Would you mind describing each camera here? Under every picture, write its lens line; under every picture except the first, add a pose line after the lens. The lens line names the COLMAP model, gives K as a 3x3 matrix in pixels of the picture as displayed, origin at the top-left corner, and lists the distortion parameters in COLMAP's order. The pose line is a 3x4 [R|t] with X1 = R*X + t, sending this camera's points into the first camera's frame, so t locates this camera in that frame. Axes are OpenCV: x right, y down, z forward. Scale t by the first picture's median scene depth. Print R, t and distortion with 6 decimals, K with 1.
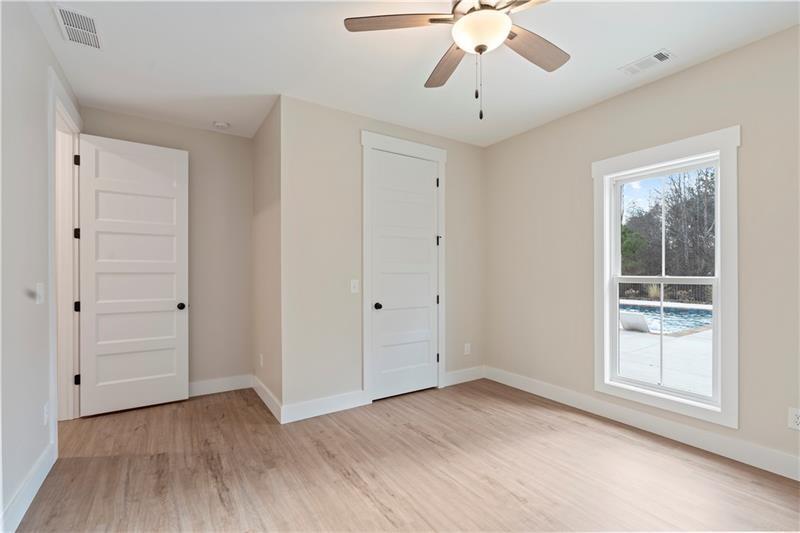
lens RADIAL K [[371.5, 0, 395.3], [0, 371.5, 271.9], [0, 0, 1]] dist [-0.002540, 0.000465]
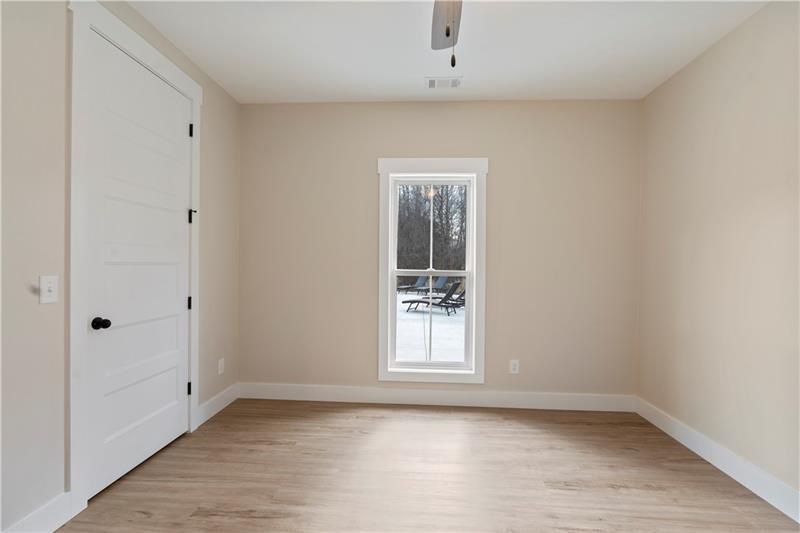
lens RADIAL K [[364.6, 0, 398.4], [0, 364.6, 267.8], [0, 0, 1]] dist [-0.002890, 0.000947]
pose [[0.575887, 0.006041, 0.817507, -0.255522], [-0.015248, 0.999878, 0.003352, 0.002521], [-0.817387, -0.014396, 0.575909, 0.371108]]
